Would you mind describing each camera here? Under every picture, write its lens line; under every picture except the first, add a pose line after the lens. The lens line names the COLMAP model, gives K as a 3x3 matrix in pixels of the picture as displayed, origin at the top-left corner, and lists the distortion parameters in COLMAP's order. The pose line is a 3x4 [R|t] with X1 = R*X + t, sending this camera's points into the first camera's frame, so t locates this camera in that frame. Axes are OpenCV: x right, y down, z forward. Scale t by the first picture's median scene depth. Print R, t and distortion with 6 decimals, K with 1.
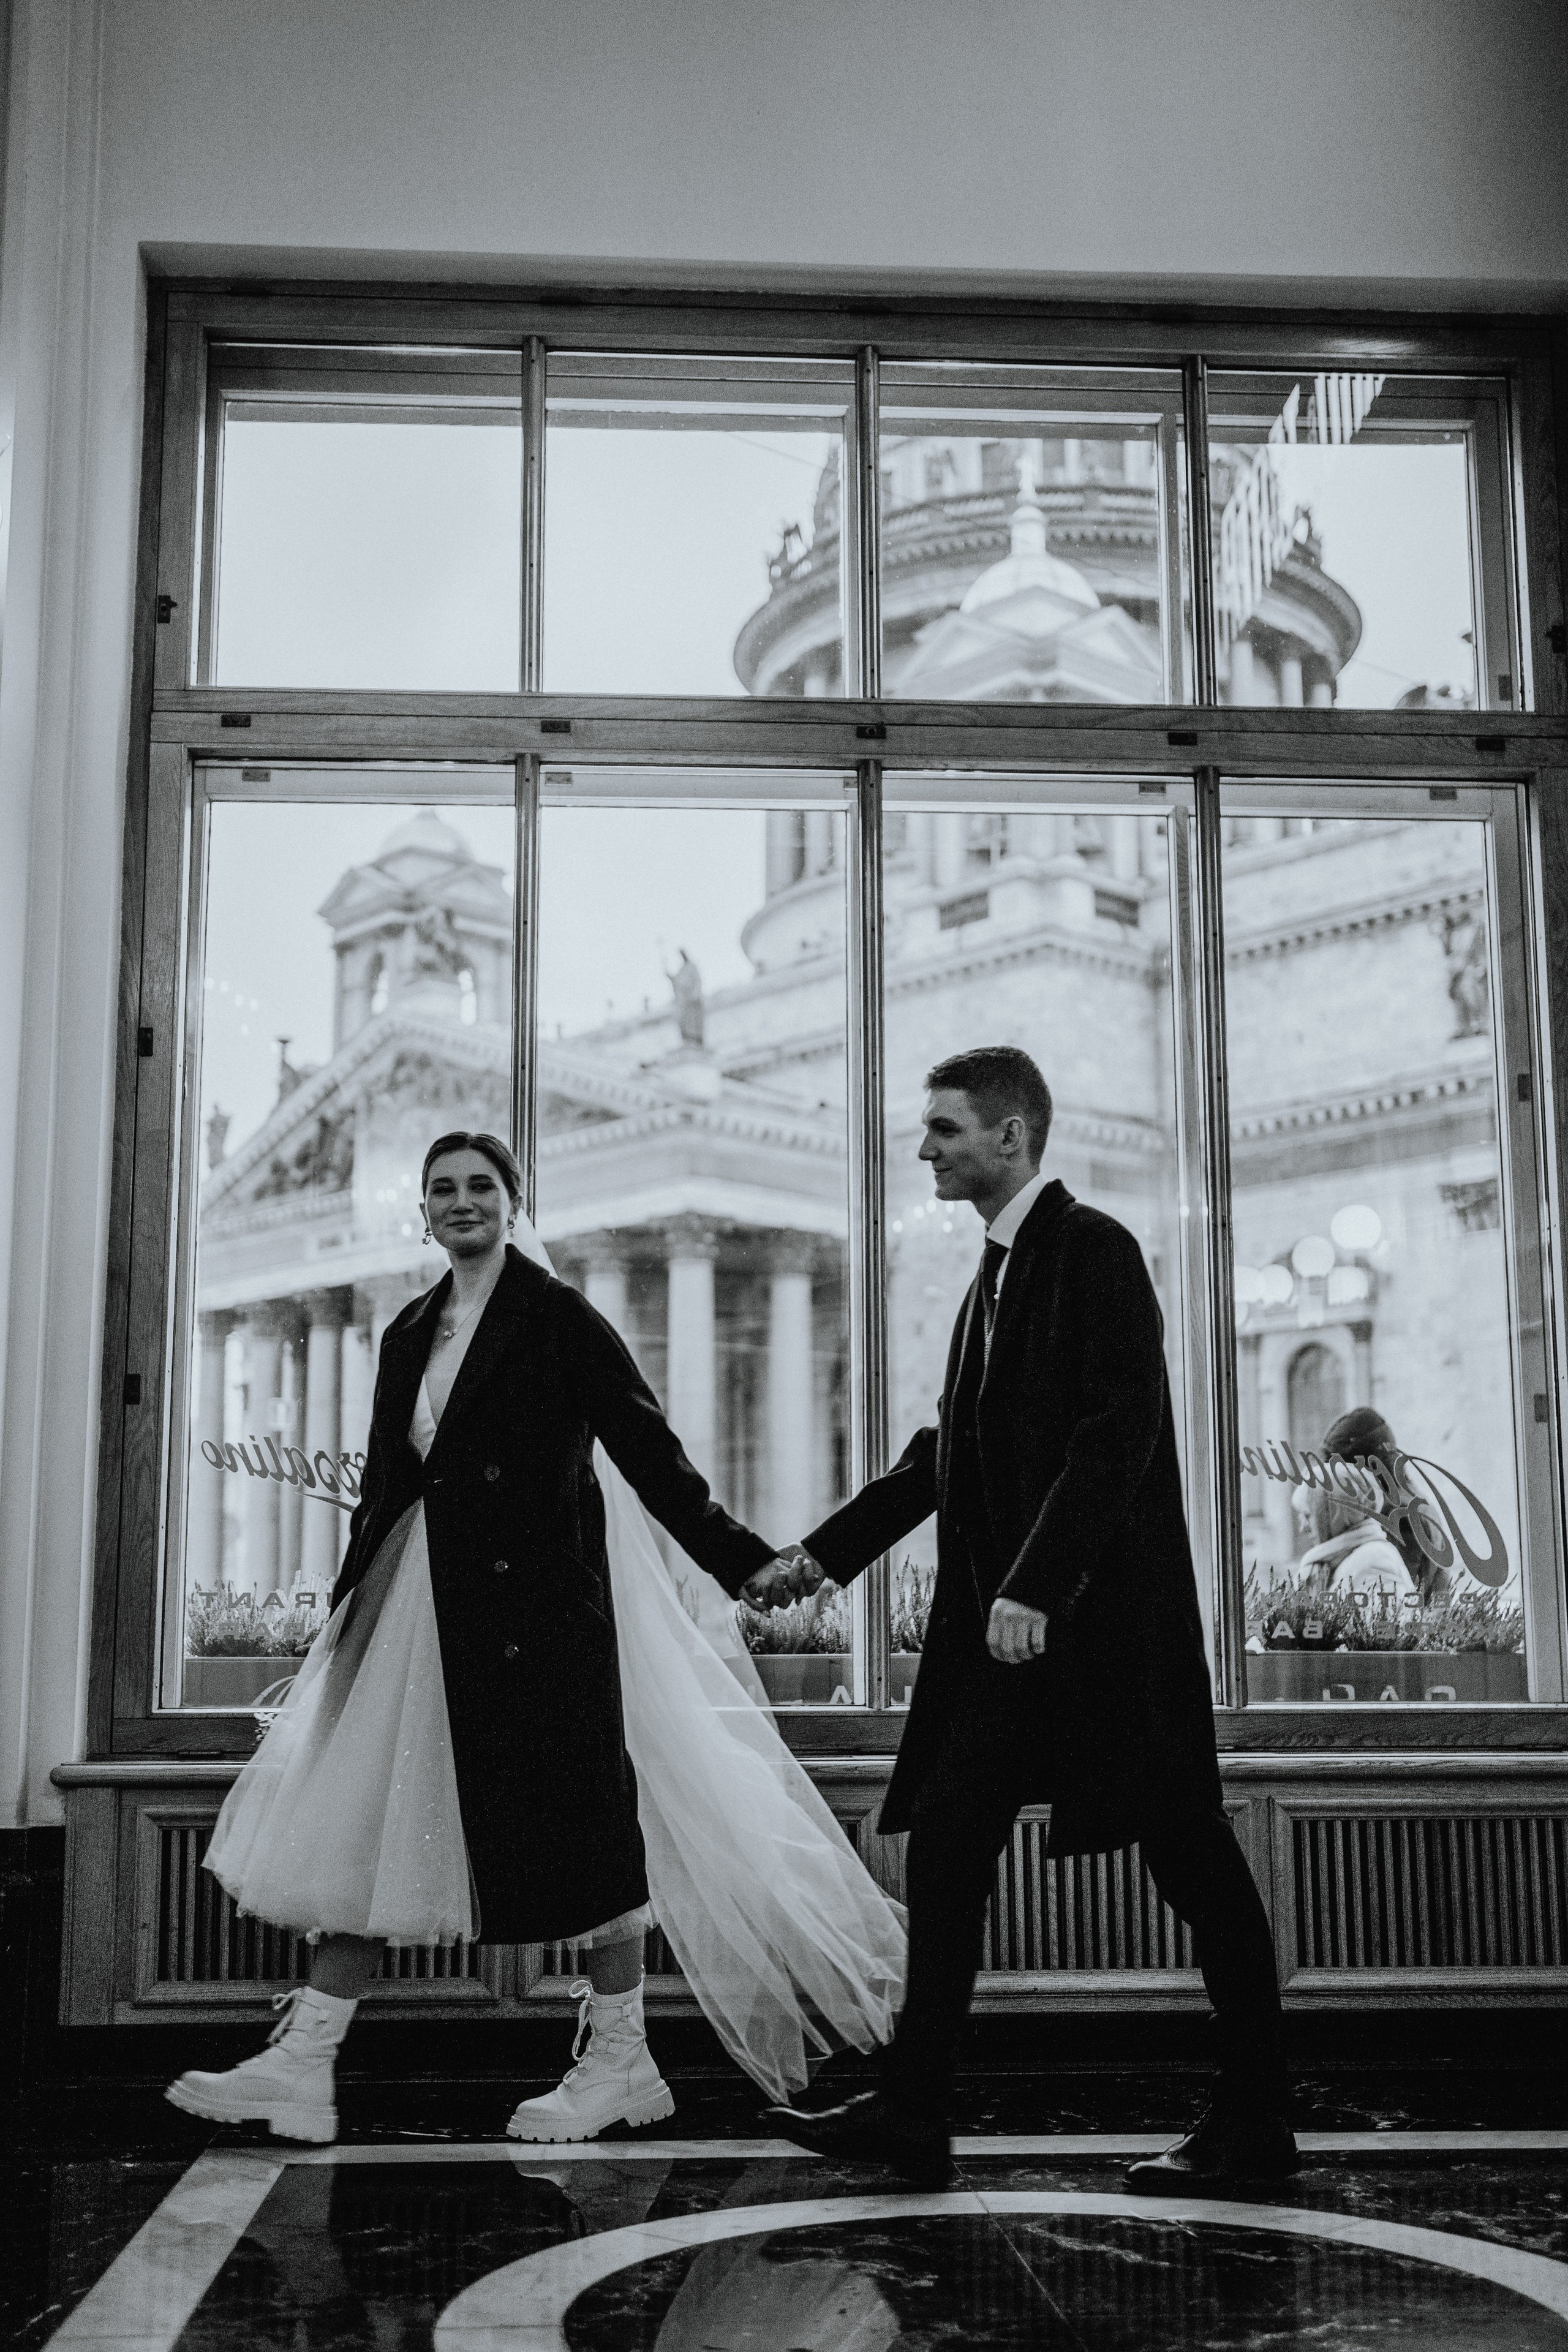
lens RADIAL K [[2511.4, 0, 773.4], [0, 2511.4, 1178.3], [0, 0, 1]] dist [-0.008695, 0.014270]
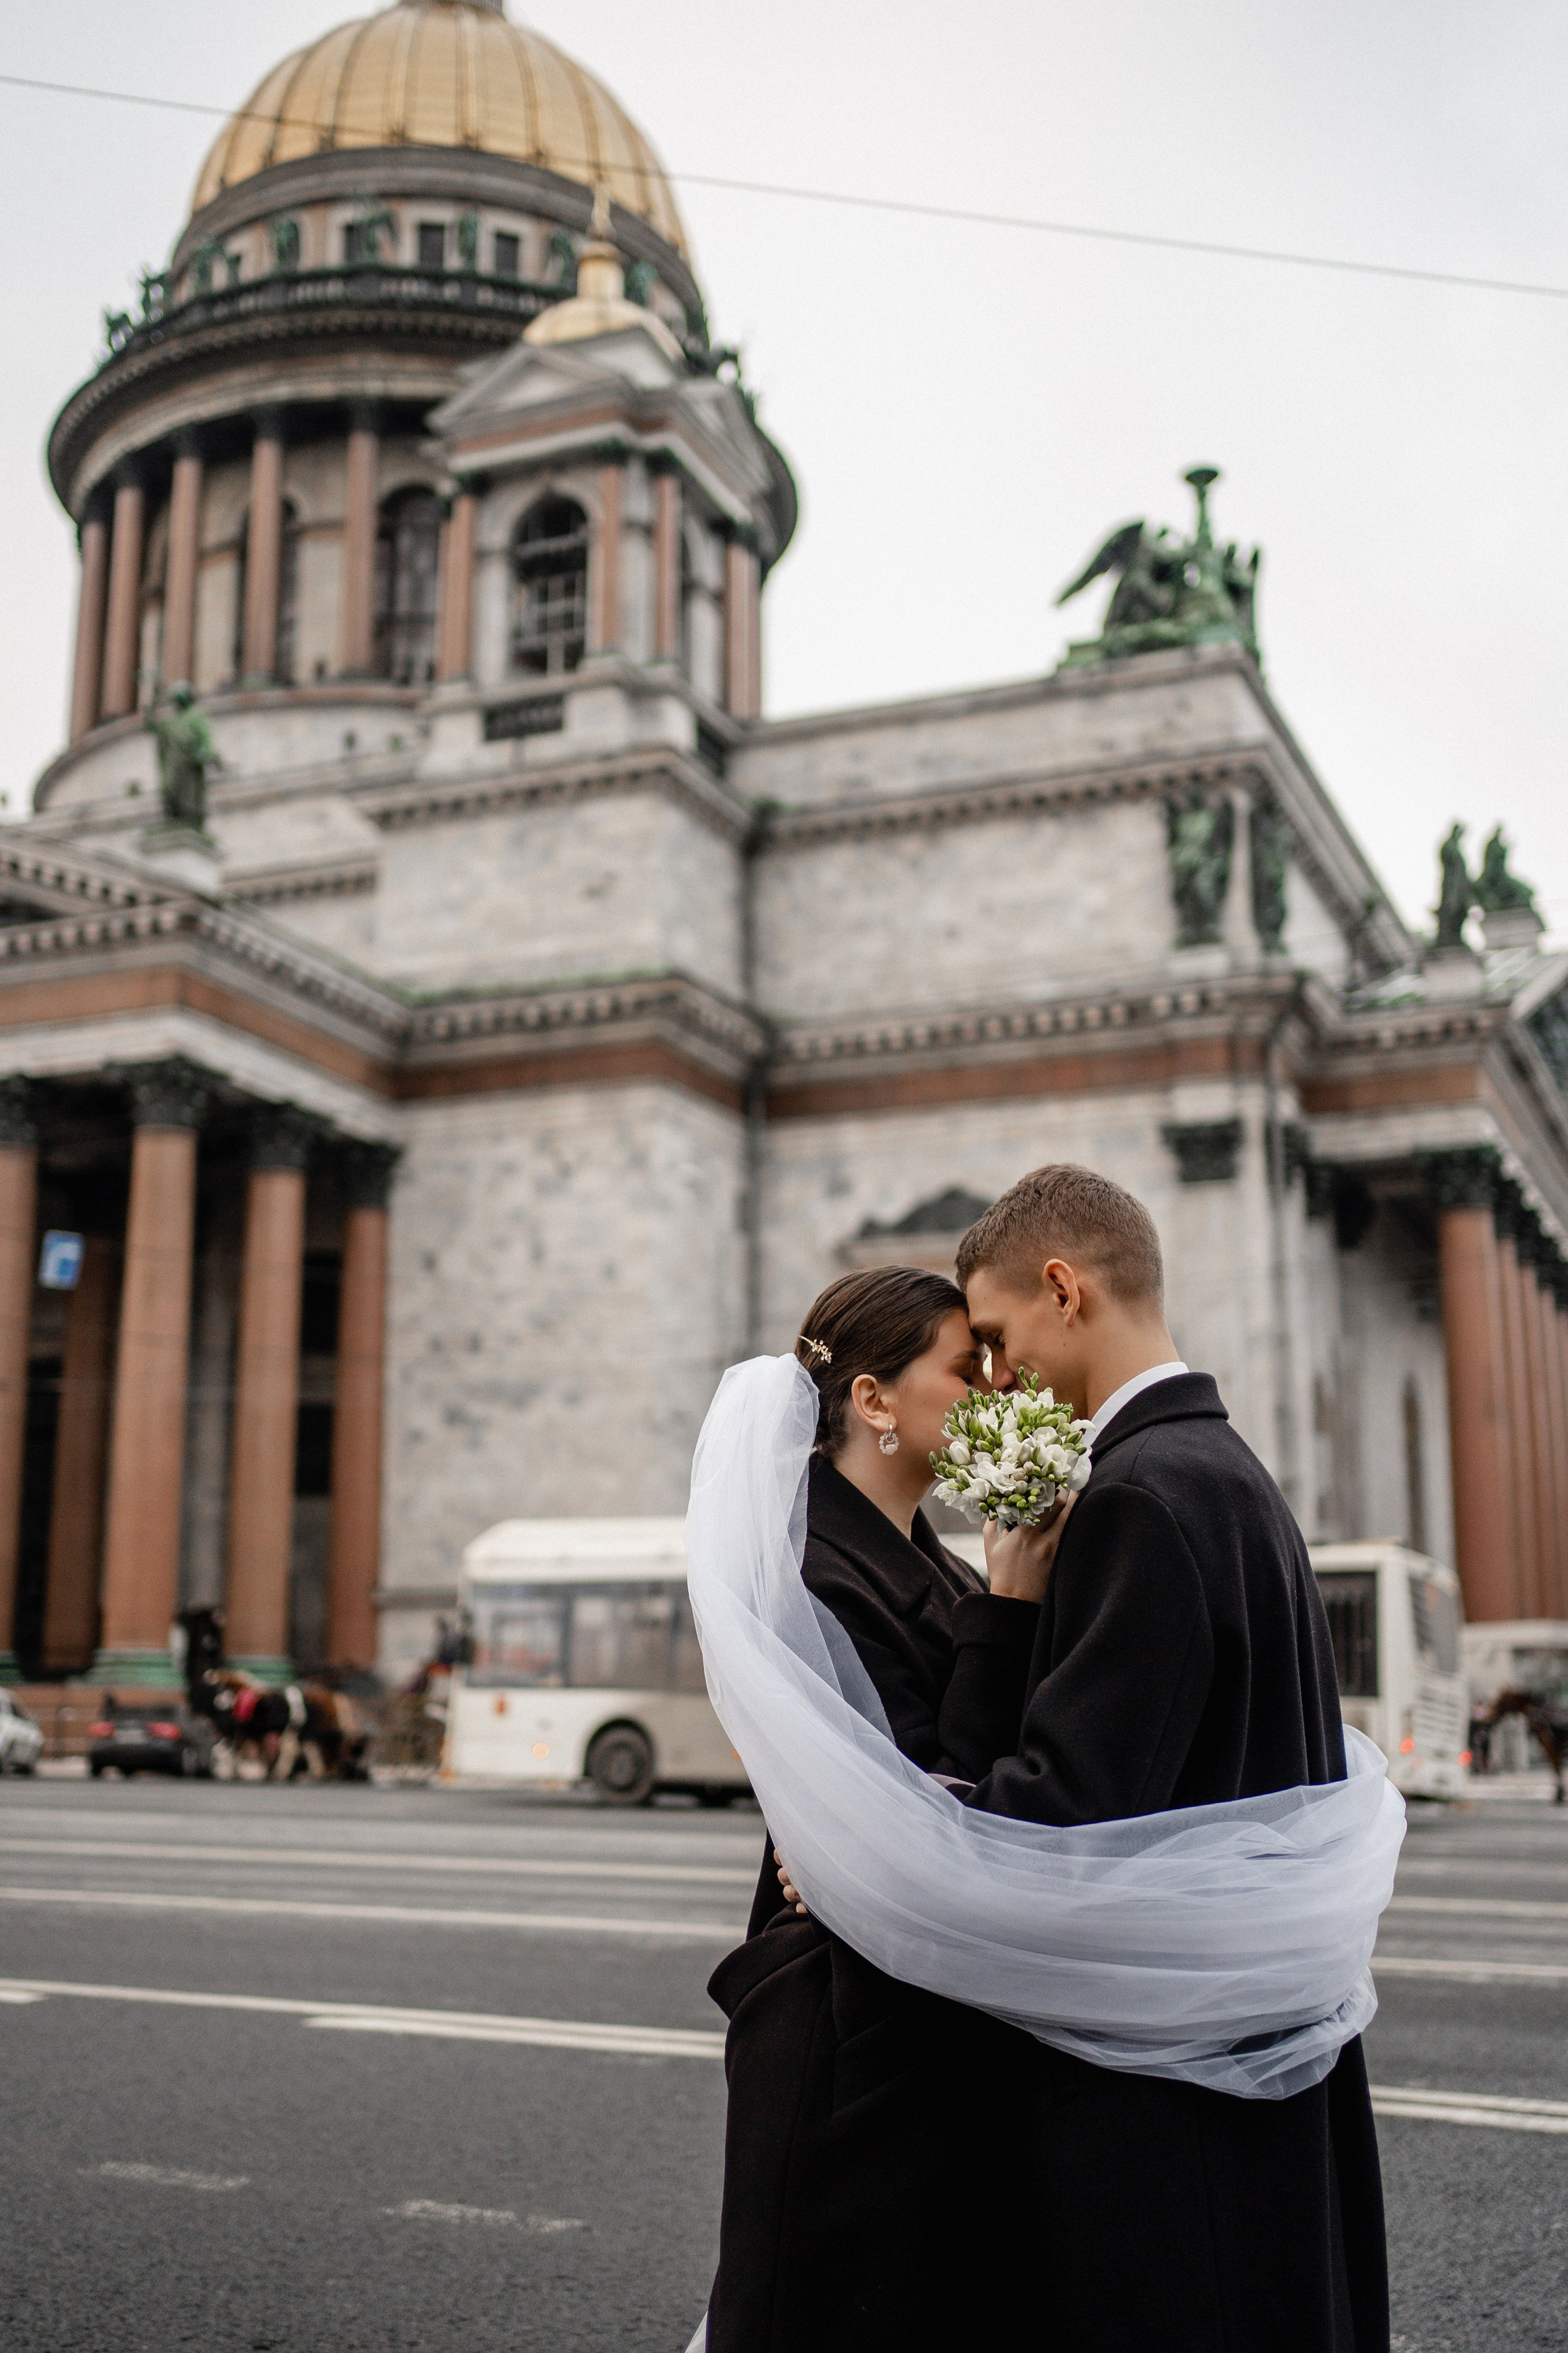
lens RADIAL K [[2512.2, 0, 773.3], [0, 2512.2, 1178.8], [0, 0, 1]] dist [-0.008695, 0.014270]
pose [[0.911871, 0.093740, 0.399630, -0.153612], [-0.085642, 0.995597, -0.038116, 0.057242], [-0.401443, 0.000531, 0.915884, 0.292971]]
